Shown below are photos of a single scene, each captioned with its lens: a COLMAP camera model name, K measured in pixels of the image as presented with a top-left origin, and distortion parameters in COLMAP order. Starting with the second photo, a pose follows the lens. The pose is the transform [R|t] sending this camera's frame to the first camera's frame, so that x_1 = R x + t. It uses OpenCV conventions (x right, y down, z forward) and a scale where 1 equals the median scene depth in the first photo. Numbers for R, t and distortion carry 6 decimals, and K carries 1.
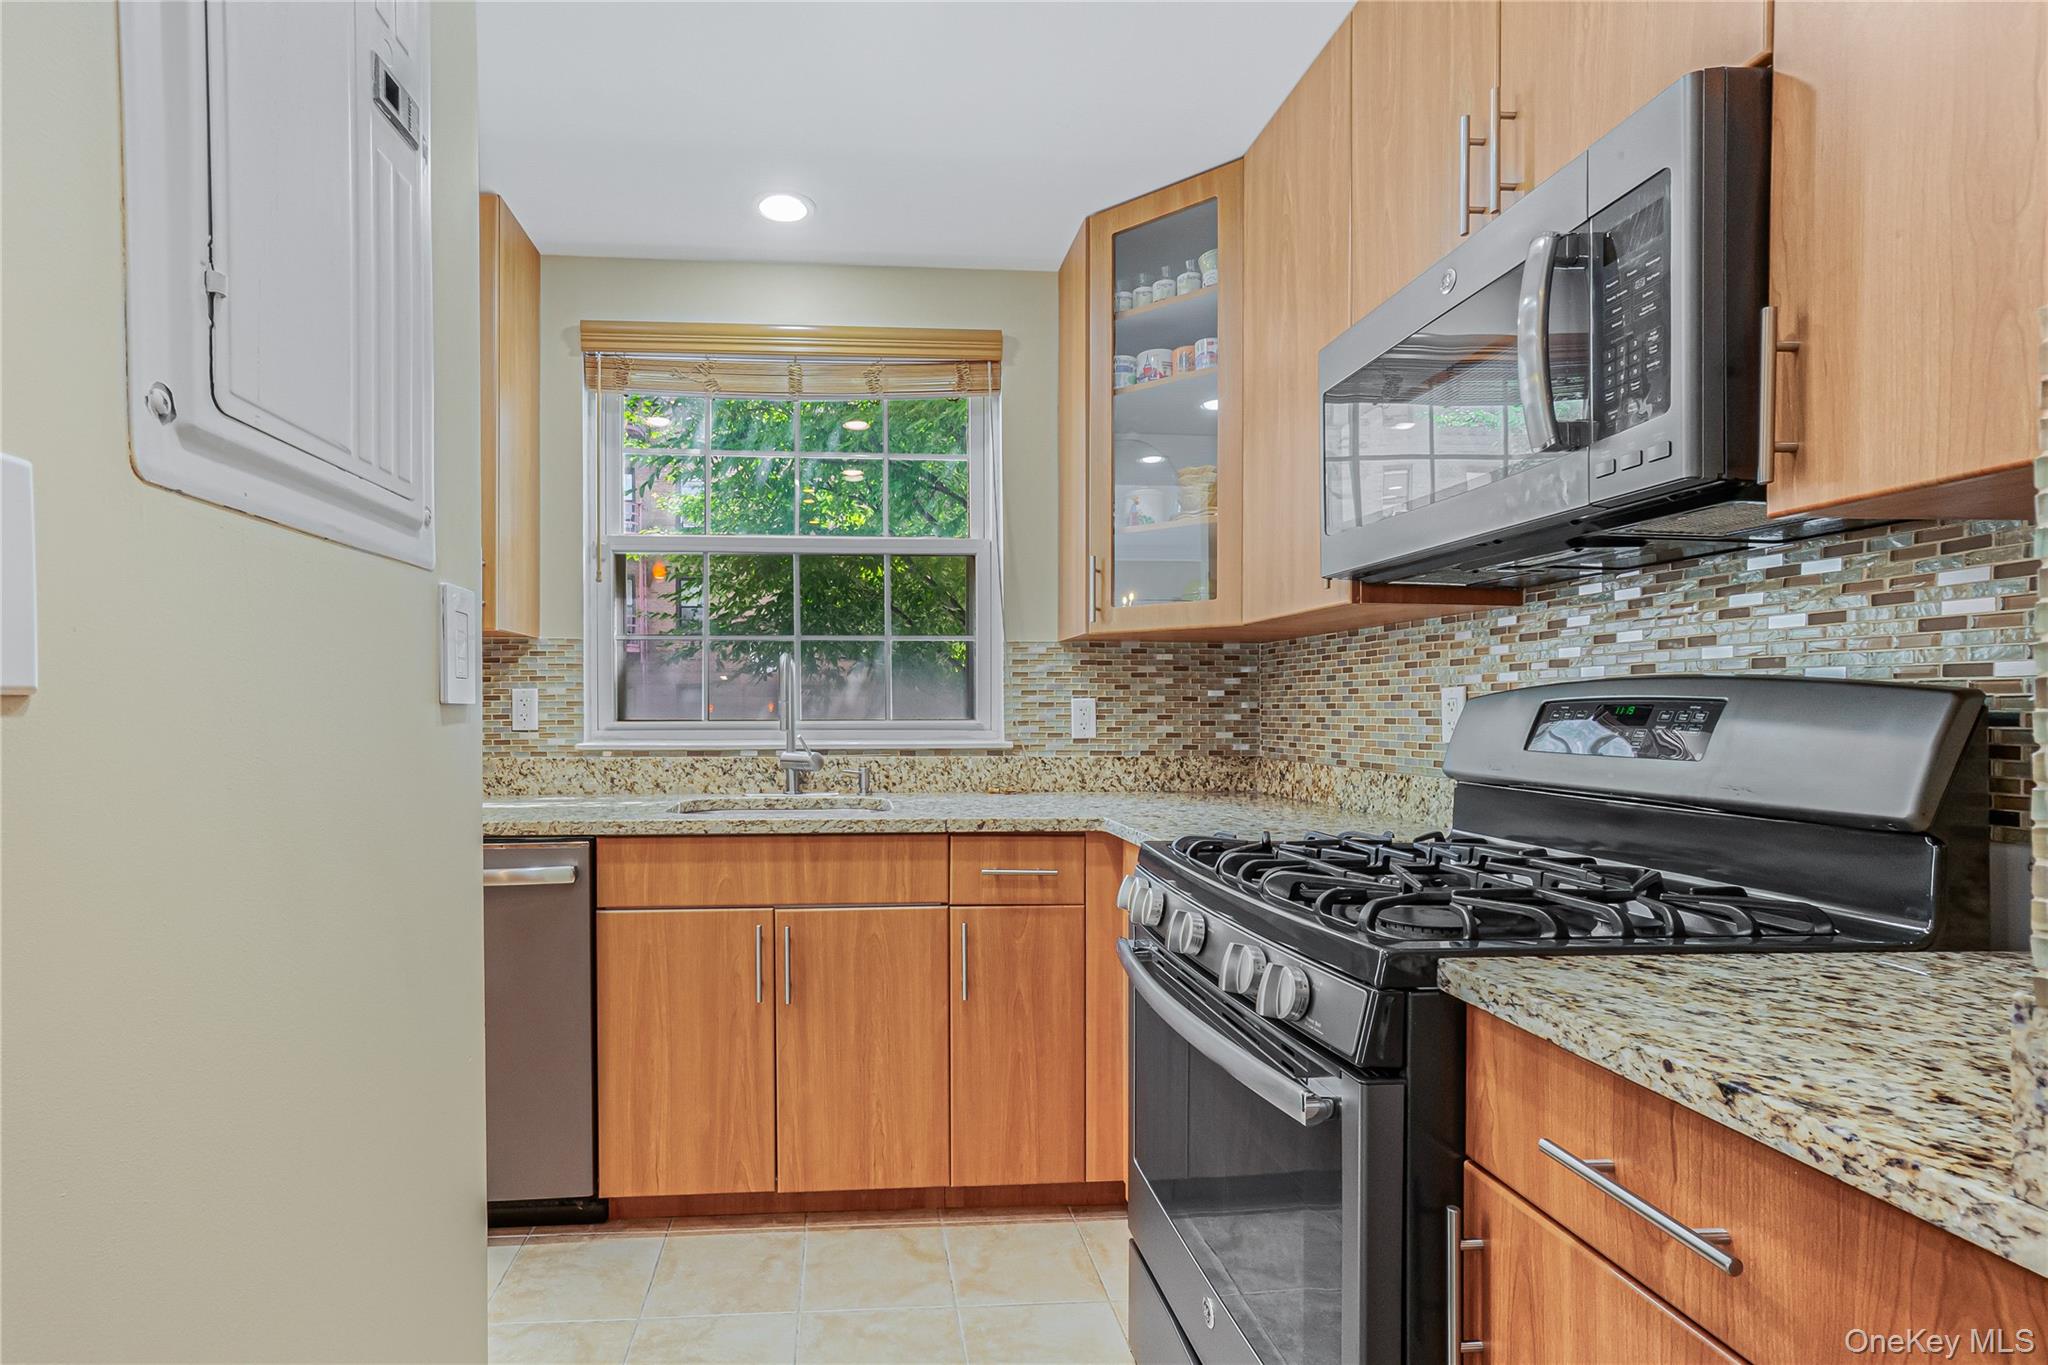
lens RADIAL K [[925.9, 0, 901.0], [0, 925.9, 717.3], [0, 0, 1]] dist [-0.010957, 0.011502]
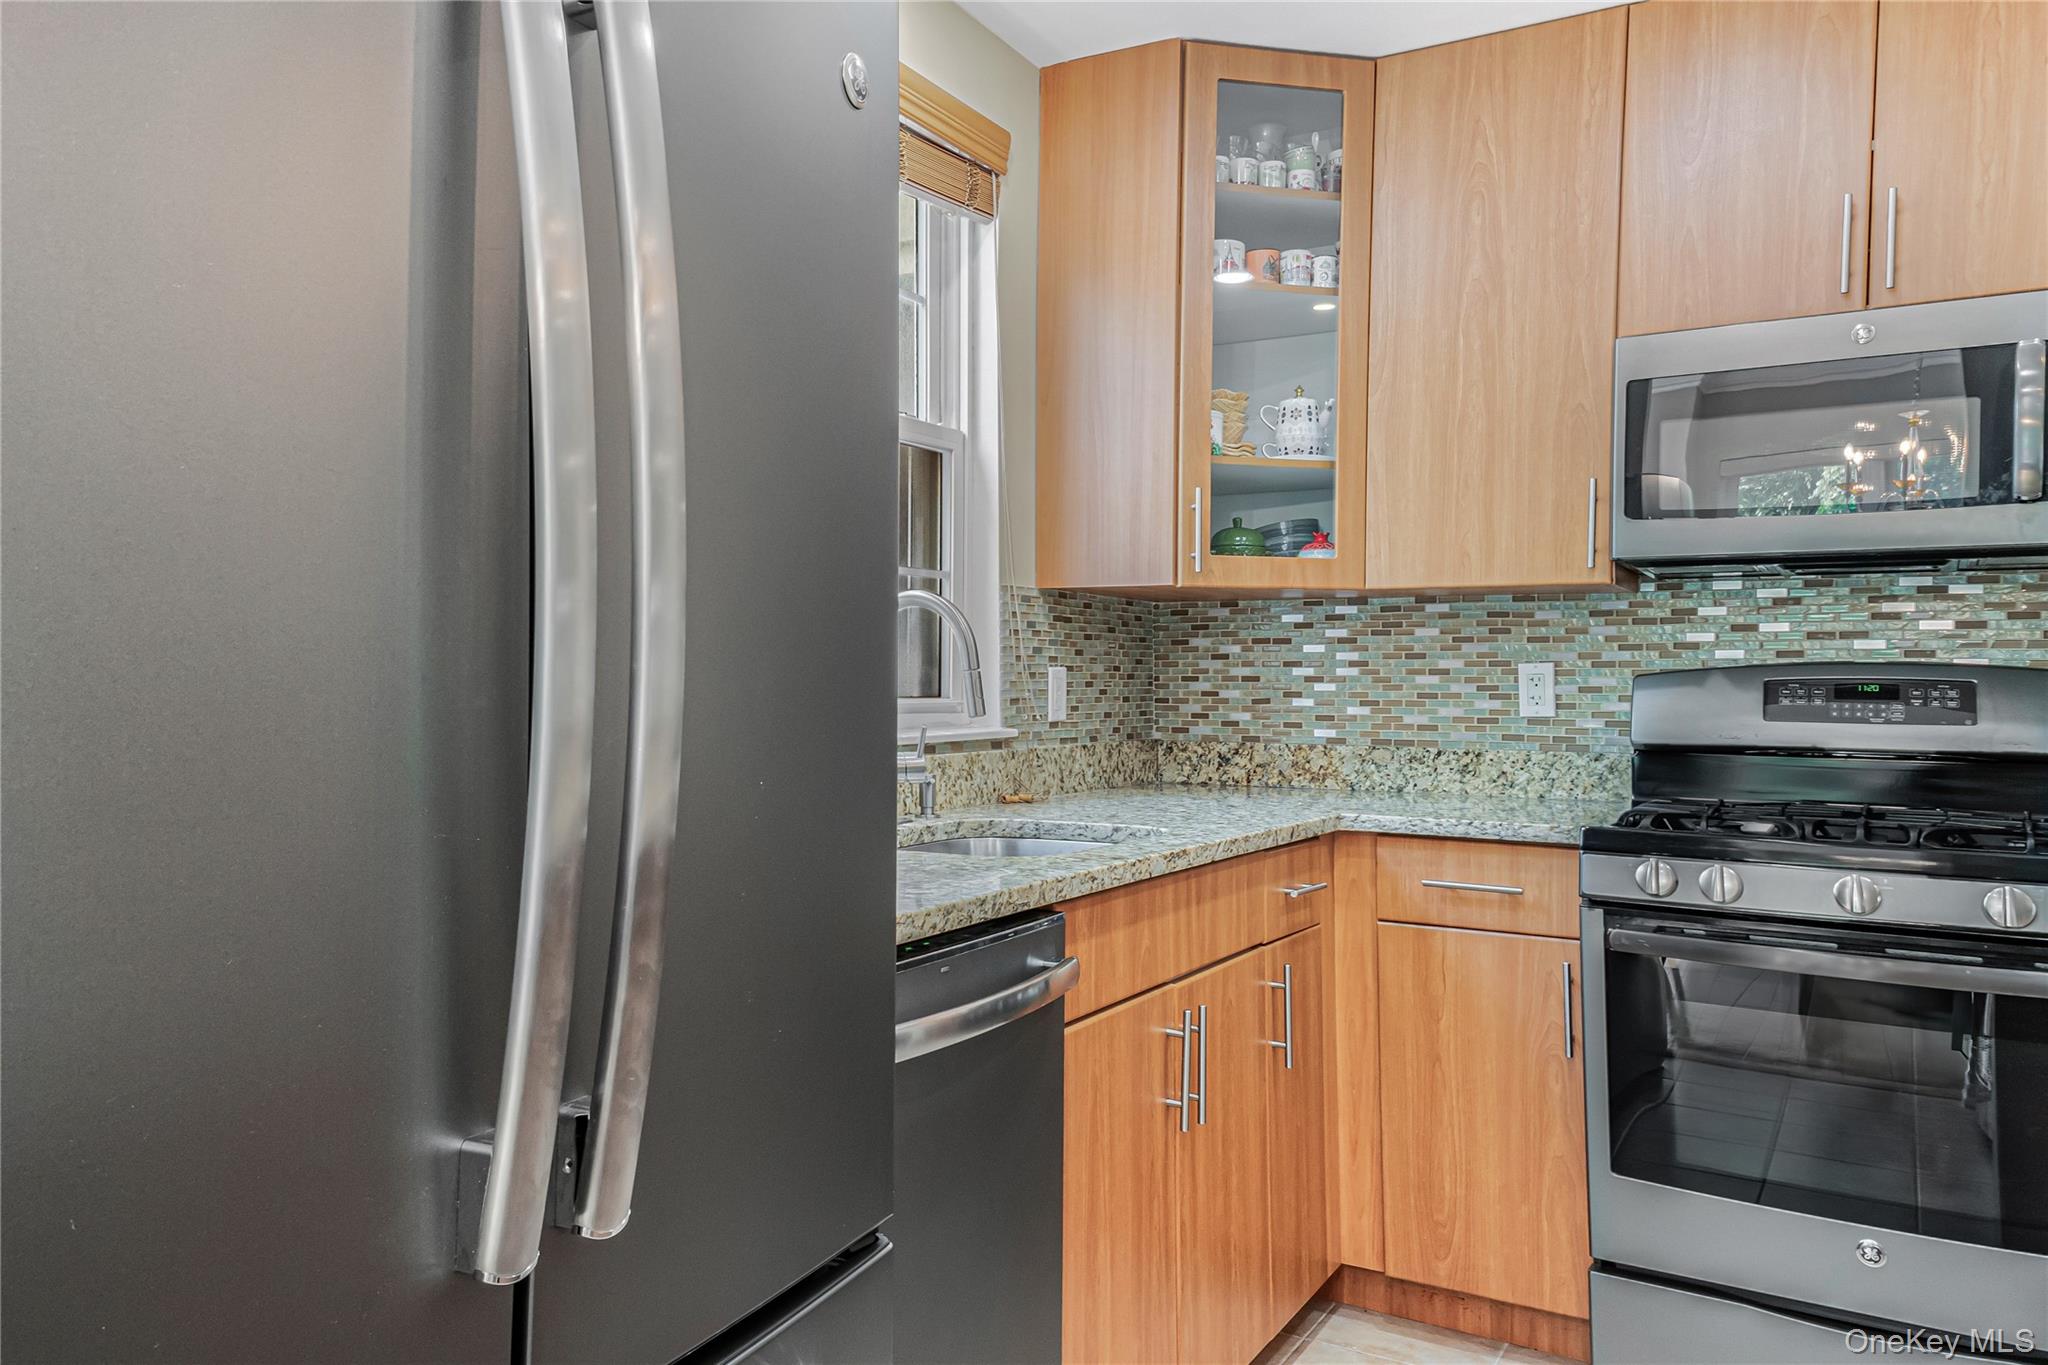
lens RADIAL K [[1535.9, 0, 1003.9], [0, 1535.9, 667.2], [0, 0, 1]] dist [0.159382, -0.035683]
pose [[0.575719, 0.008389, 0.817605, -1.411159], [0.002732, 0.999922, -0.012183, -0.009750], [-0.817643, 0.009247, 0.575651, 0.561875]]
